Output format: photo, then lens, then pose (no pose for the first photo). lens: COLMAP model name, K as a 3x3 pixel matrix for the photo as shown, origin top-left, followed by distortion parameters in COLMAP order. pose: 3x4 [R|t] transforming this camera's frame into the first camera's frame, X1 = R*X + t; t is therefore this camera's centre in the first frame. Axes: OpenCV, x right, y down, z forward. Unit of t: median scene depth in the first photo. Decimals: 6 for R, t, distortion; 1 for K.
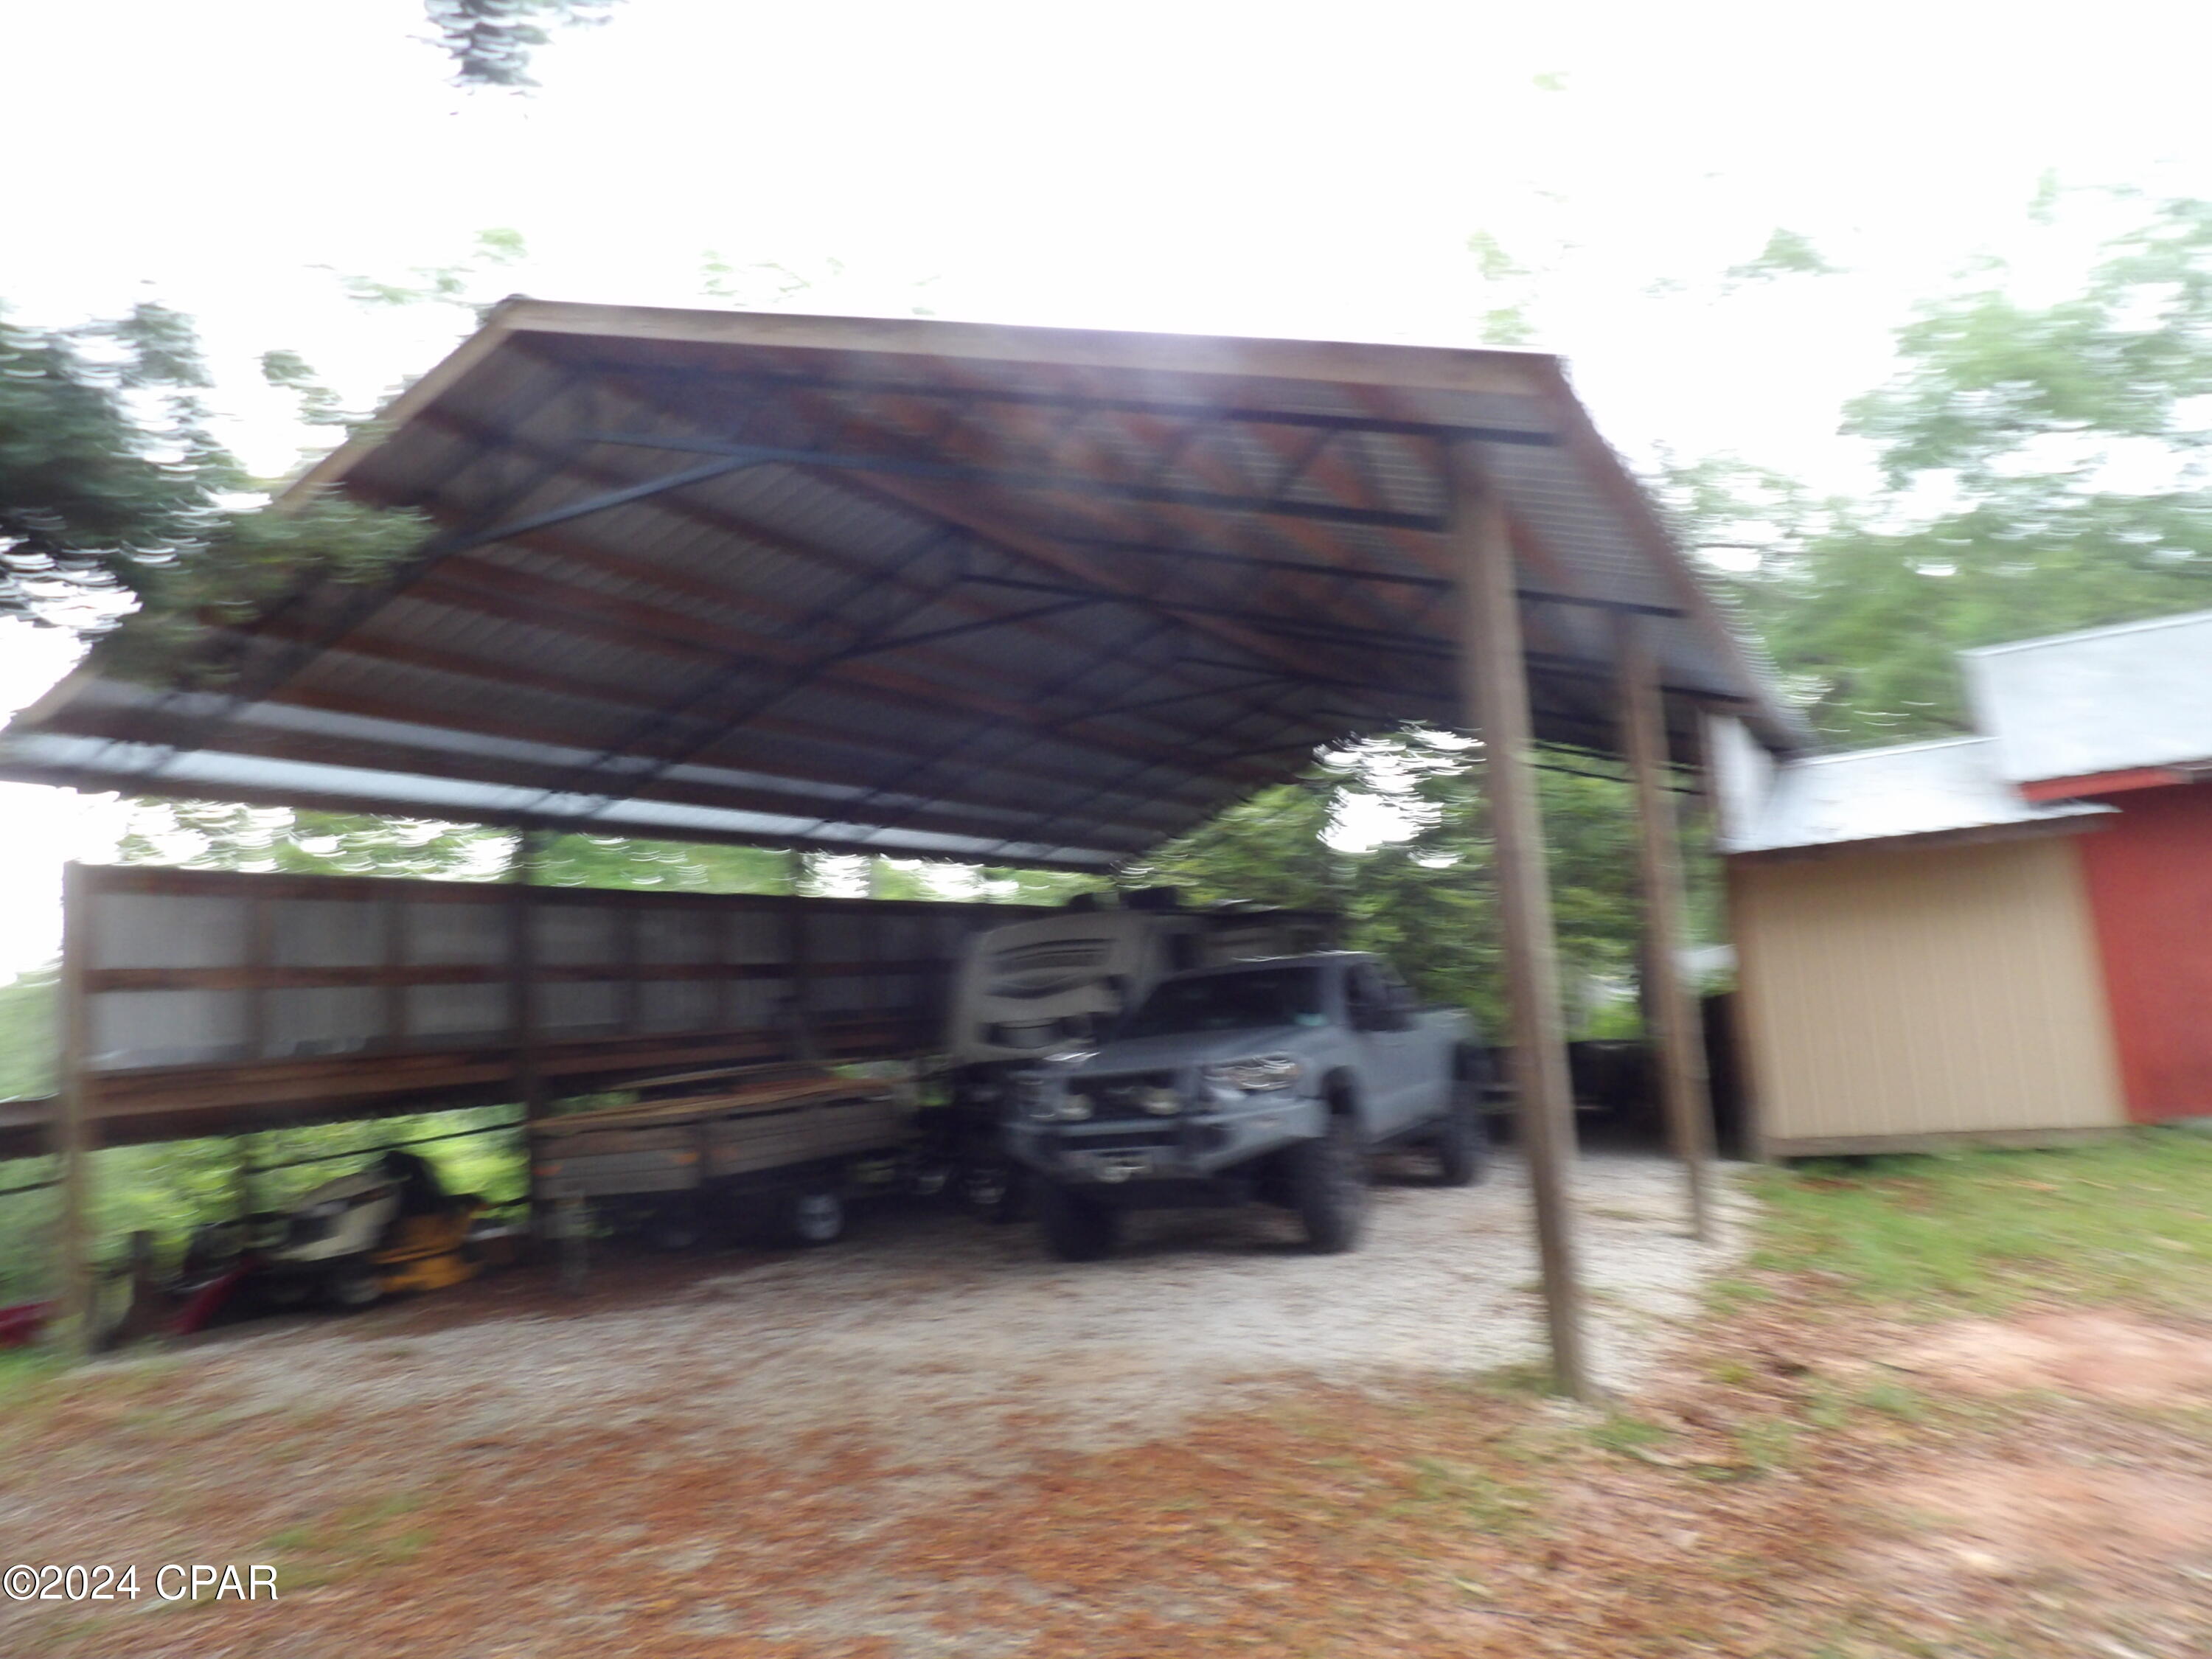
lens RADIAL K [[1577.3, 0, 1099.9], [0, 1577.3, 812.7], [0, 0, 1]] dist [-0.030534, 0.043985]
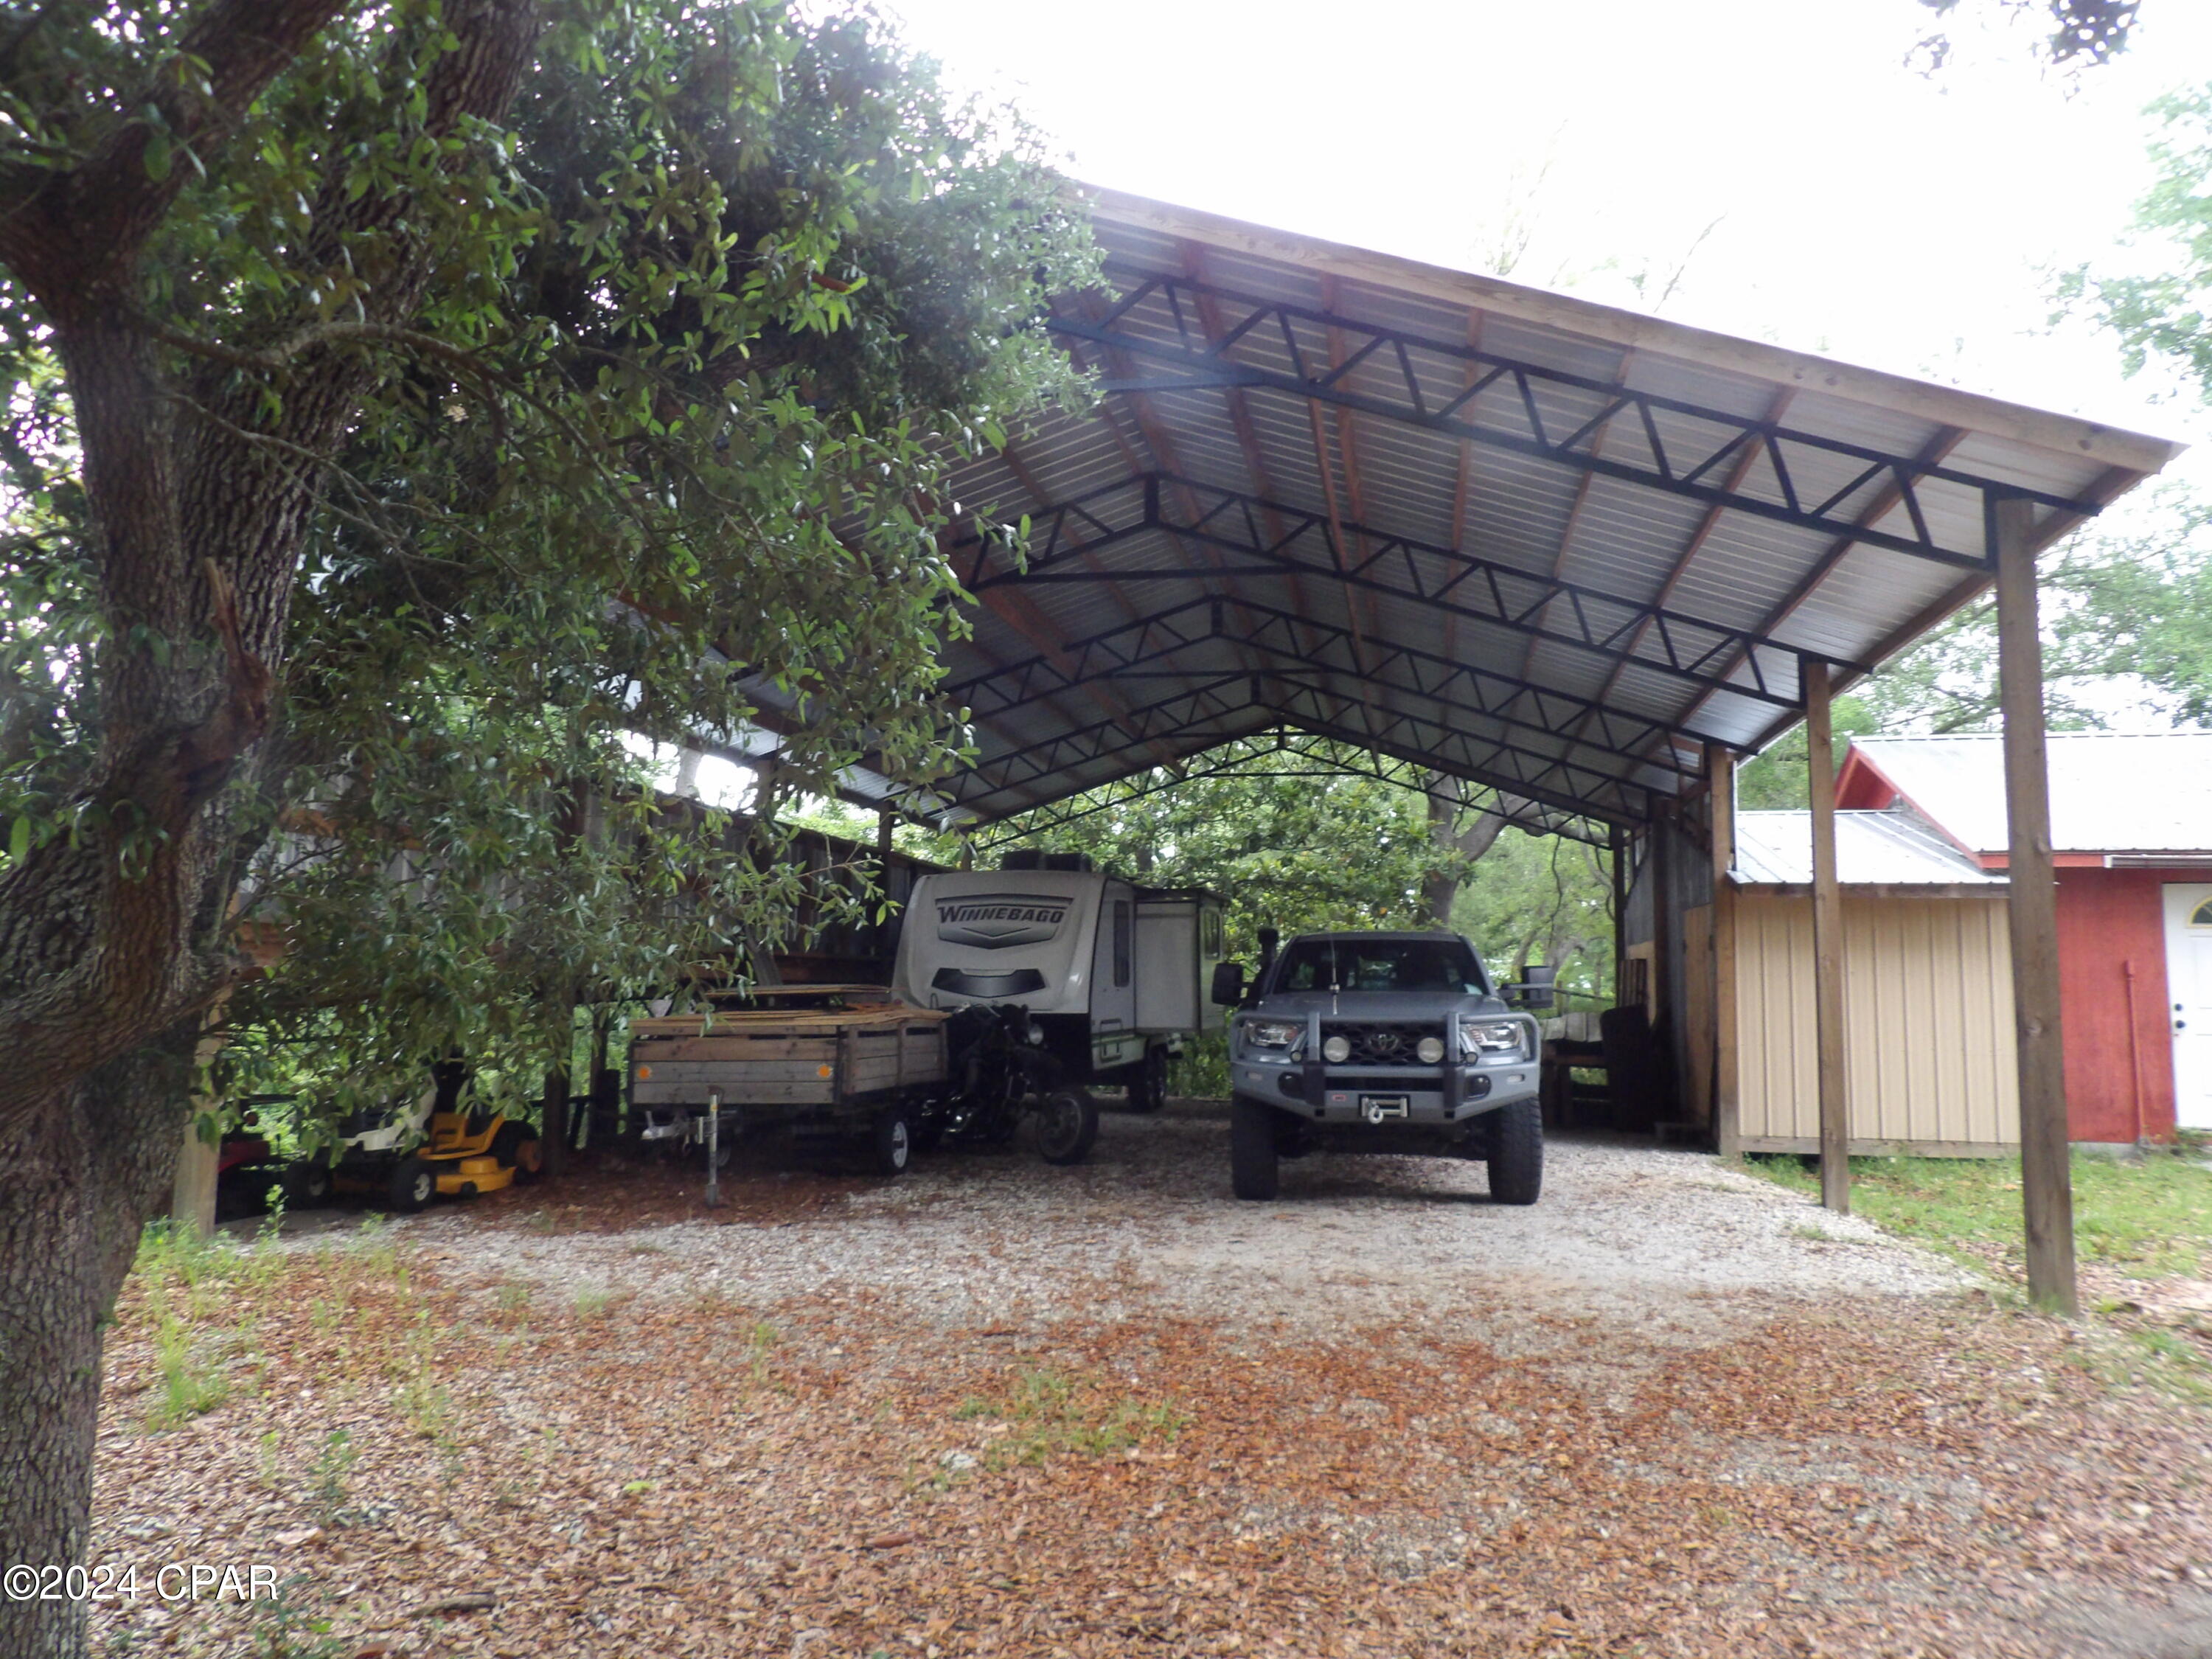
lens RADIAL K [[1577.3, 0, 1103.7], [0, 1577.3, 819.4], [0, 0, 1]] dist [-0.025252, 0.036901]
pose [[0.953693, 0.127270, 0.272528, -0.424920], [-0.129867, 0.991494, -0.008565, 0.058671], [-0.271300, -0.027224, 0.962110, 0.036178]]
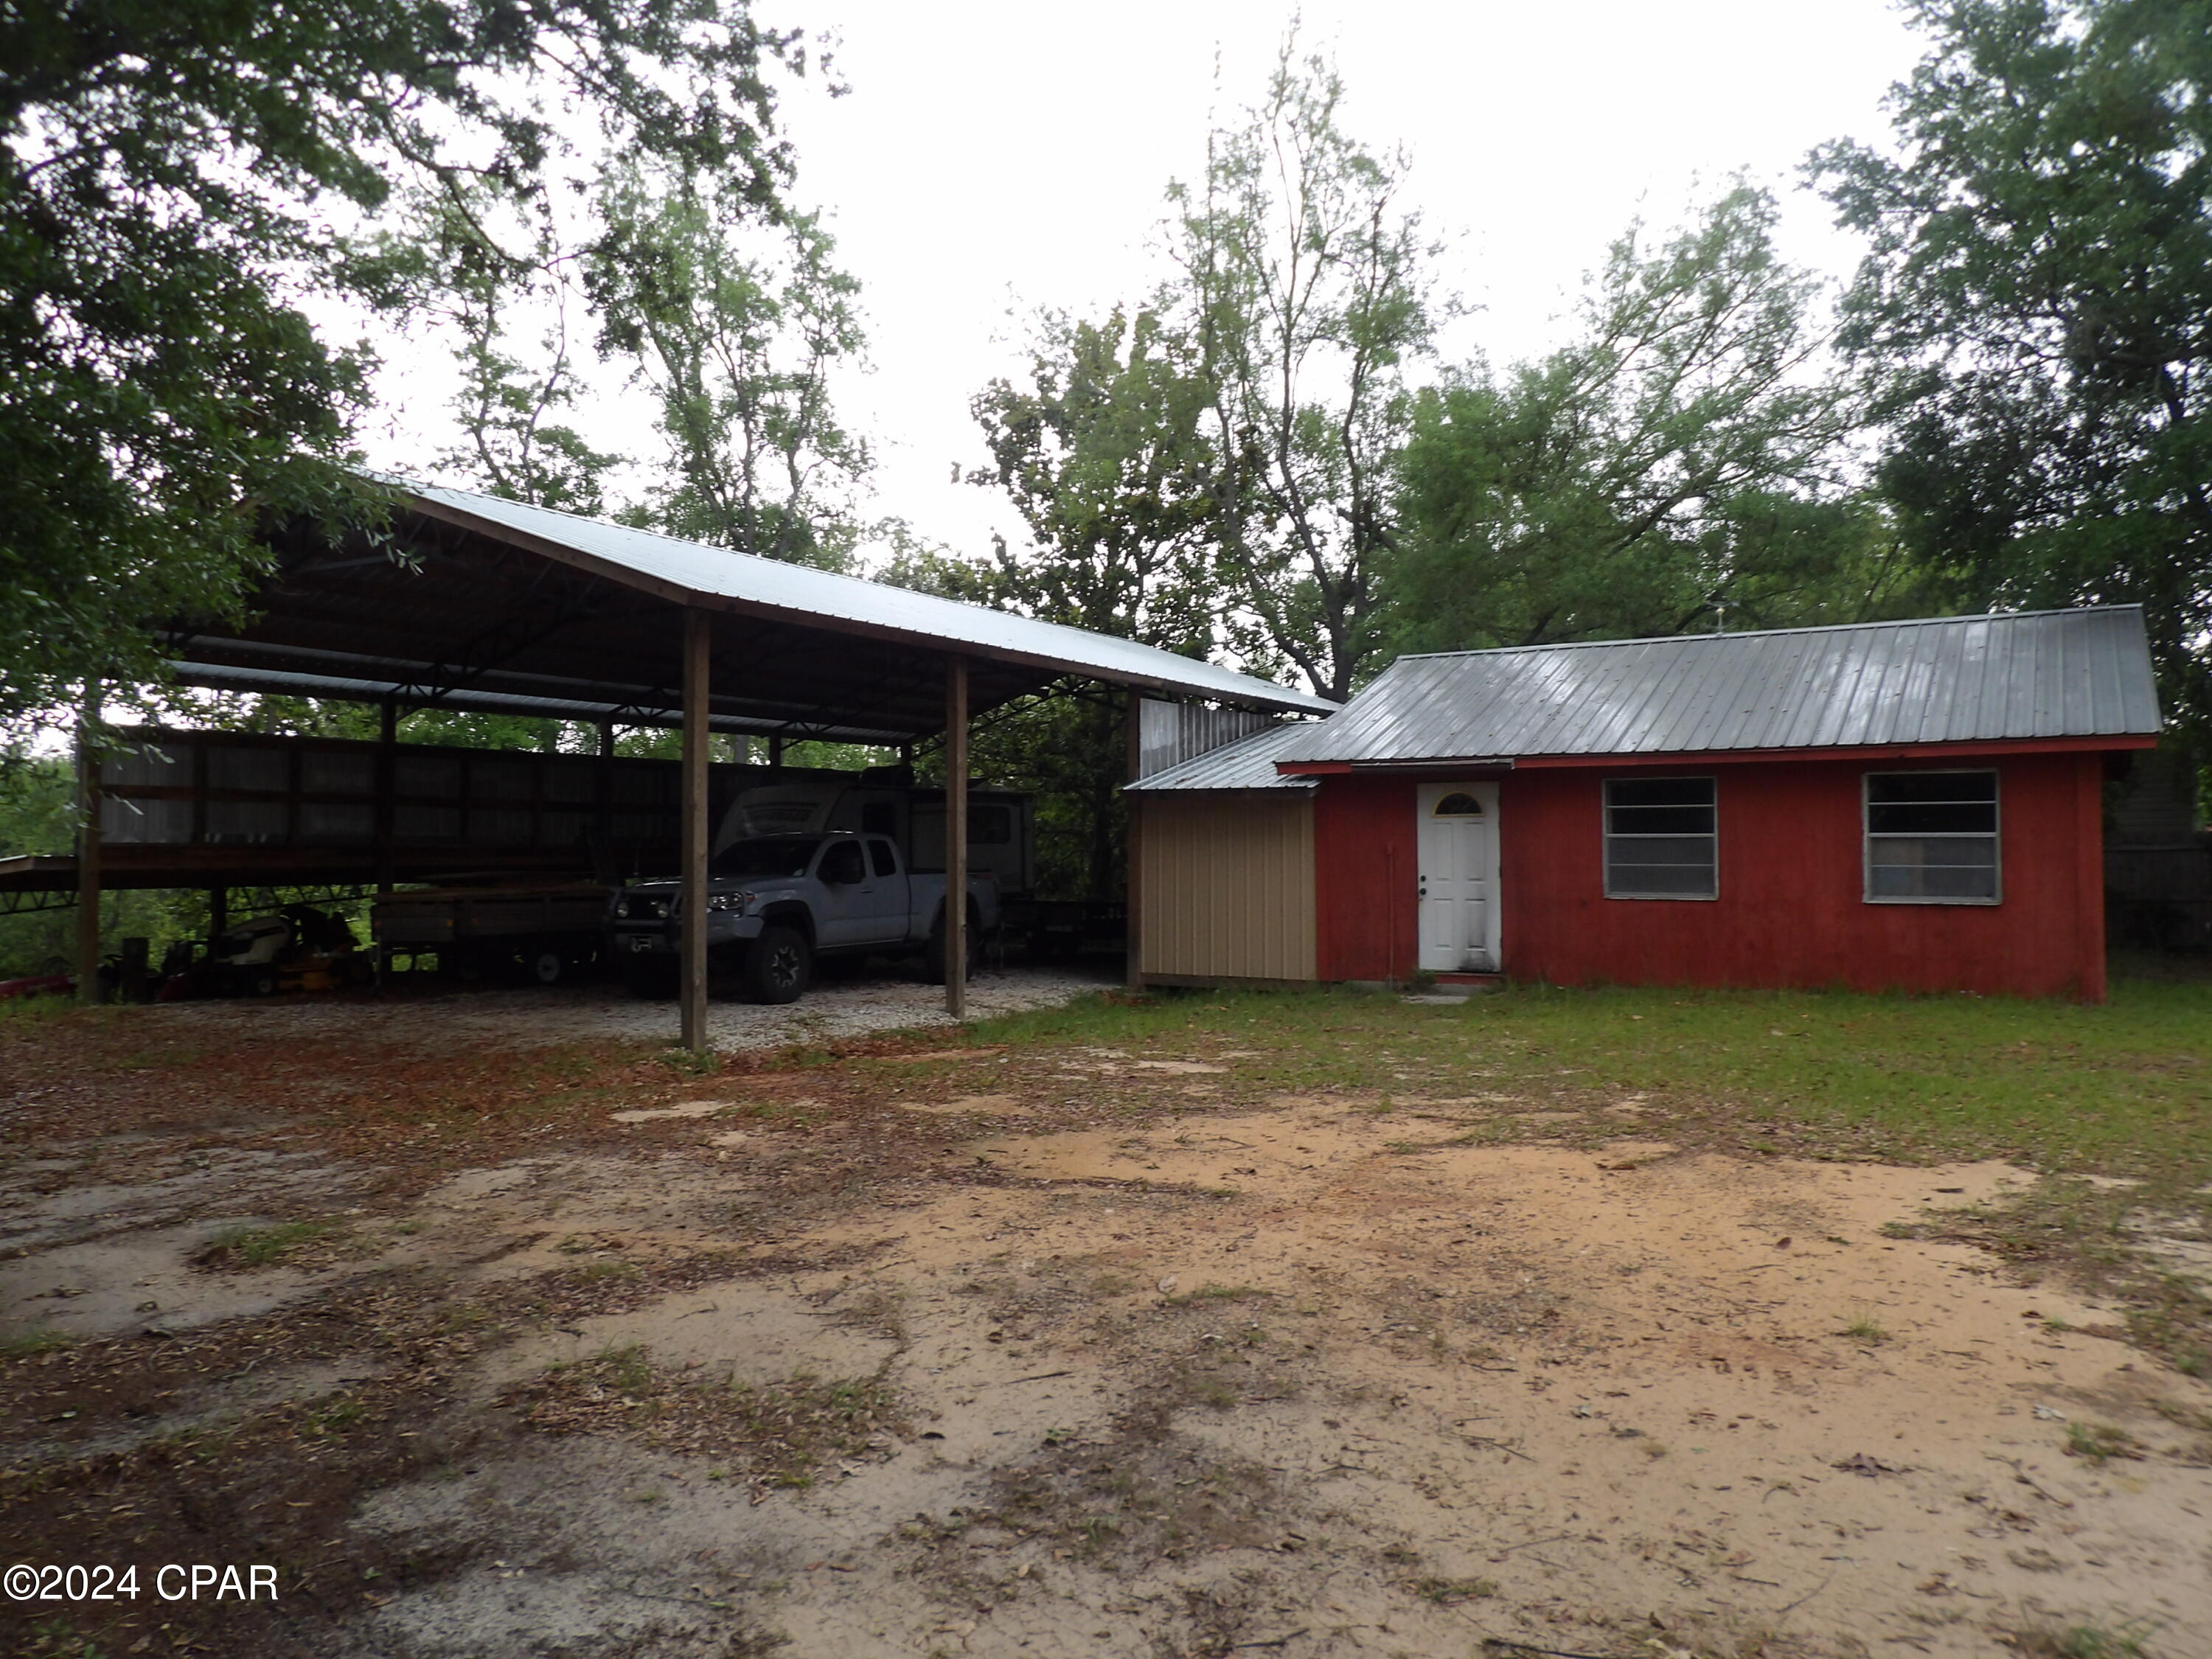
lens RADIAL K [[1573.6, 0, 1109.4], [0, 1573.6, 812.2], [0, 0, 1]] dist [-0.032189, 0.044992]
pose [[0.995507, 0.082835, -0.045879, 0.548722], [-0.077561, 0.991254, 0.106769, -0.140497], [0.054322, -0.102730, 0.993225, -0.656165]]
